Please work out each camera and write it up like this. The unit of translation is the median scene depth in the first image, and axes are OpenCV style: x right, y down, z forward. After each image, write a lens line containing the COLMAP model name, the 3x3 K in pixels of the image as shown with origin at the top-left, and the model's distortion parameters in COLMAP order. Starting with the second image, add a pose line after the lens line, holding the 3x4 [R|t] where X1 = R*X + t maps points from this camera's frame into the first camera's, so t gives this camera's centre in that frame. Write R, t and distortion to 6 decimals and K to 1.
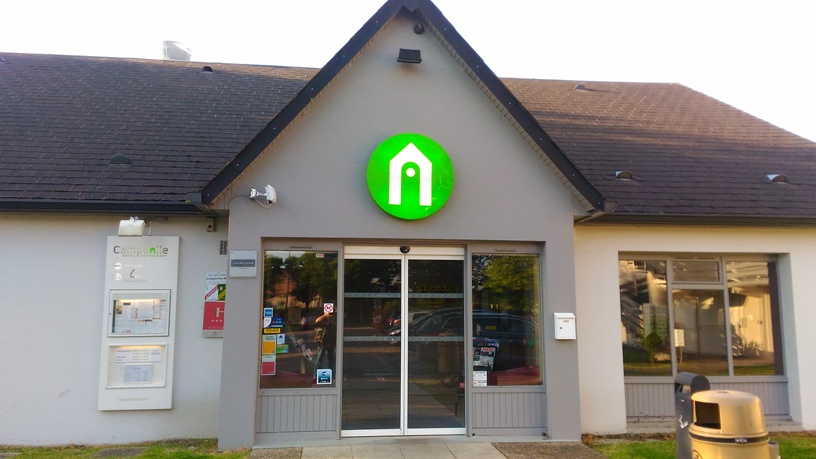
lens RADIAL K [[641.3, 0, 408.0], [0, 641.3, 229.5], [0, 0, 1]] dist [0.052769, -0.000208]
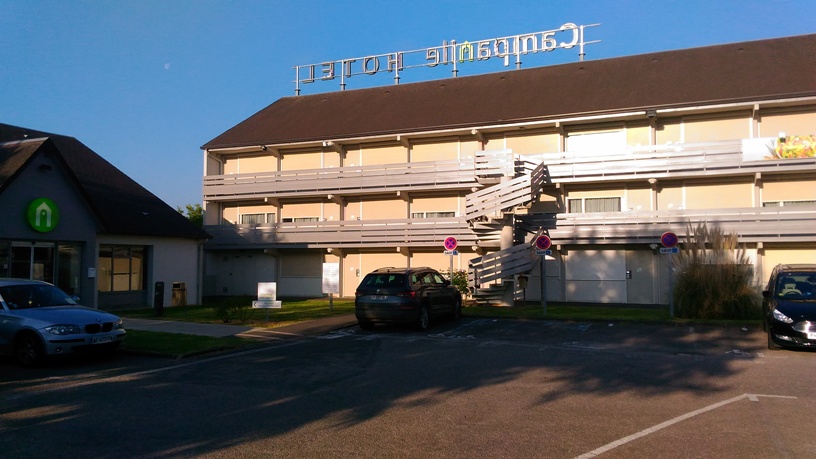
lens RADIAL K [[641.3, 0, 408.0], [0, 641.3, 229.5], [0, 0, 1]] dist [0.052769, -0.000208]
pose [[0.488990, 0.044313, 0.871163, -1.517423], [-0.097404, 0.995237, 0.004050, -0.174276], [-0.866834, -0.086835, 0.490977, -1.509934]]
